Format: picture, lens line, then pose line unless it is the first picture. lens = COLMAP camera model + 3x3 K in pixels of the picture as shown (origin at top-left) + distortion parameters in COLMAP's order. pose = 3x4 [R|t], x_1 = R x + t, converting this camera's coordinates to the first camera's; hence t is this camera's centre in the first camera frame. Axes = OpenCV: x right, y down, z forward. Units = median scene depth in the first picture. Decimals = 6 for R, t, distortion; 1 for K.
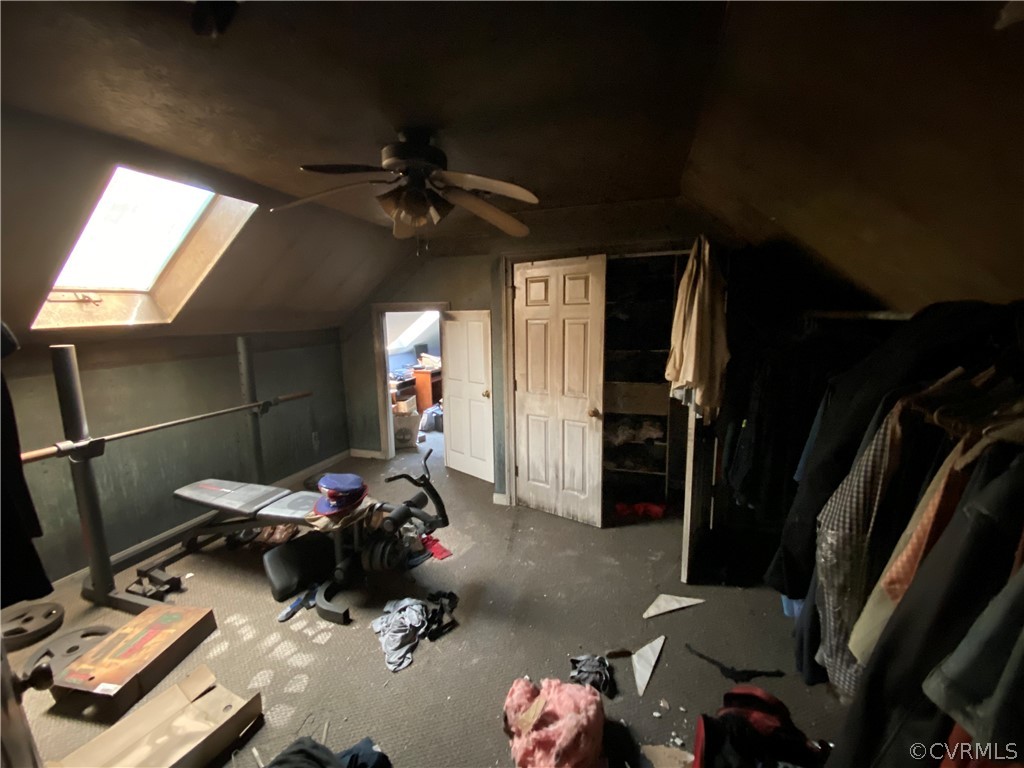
lens RADIAL K [[413.0, 0, 512.0], [0, 413.0, 384.0], [0, 0, 1]] dist [0.002523, -0.014164]
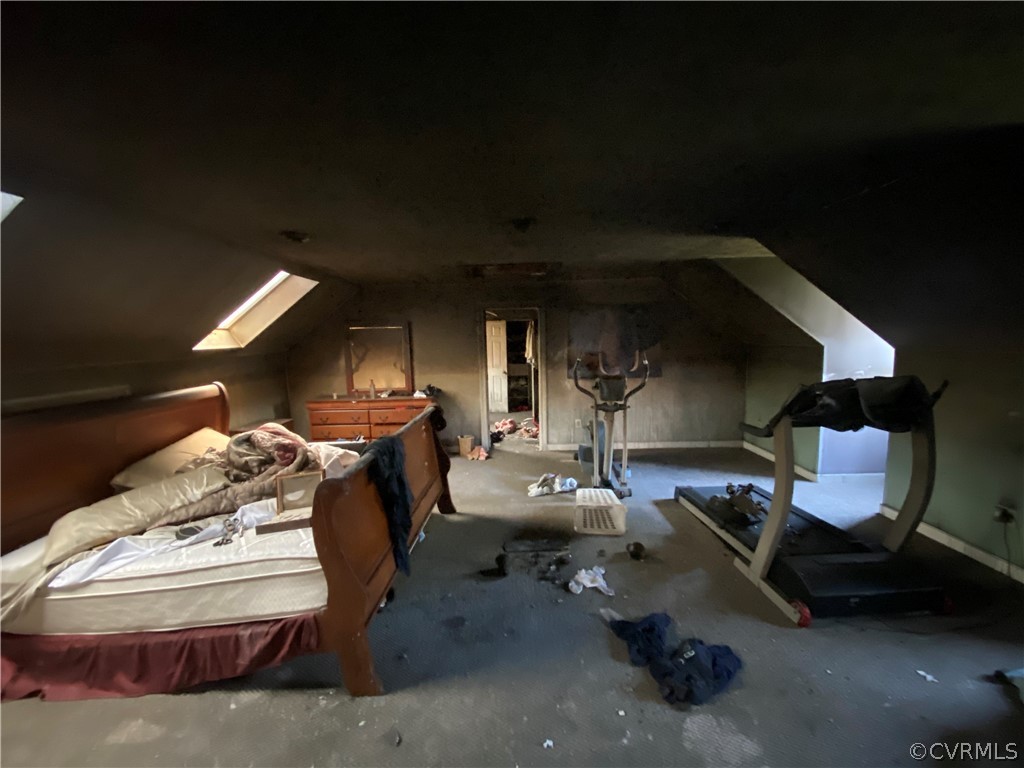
lens RADIAL K [[413.0, 0, 512.0], [0, 413.0, 384.0], [0, 0, 1]] dist [0.002523, -0.014164]
pose [[0.956889, -0.041440, 0.287484, -0.347680], [0.058398, 0.997007, -0.050660, 0.175340], [-0.284524, 0.065265, 0.956445, -1.062082]]
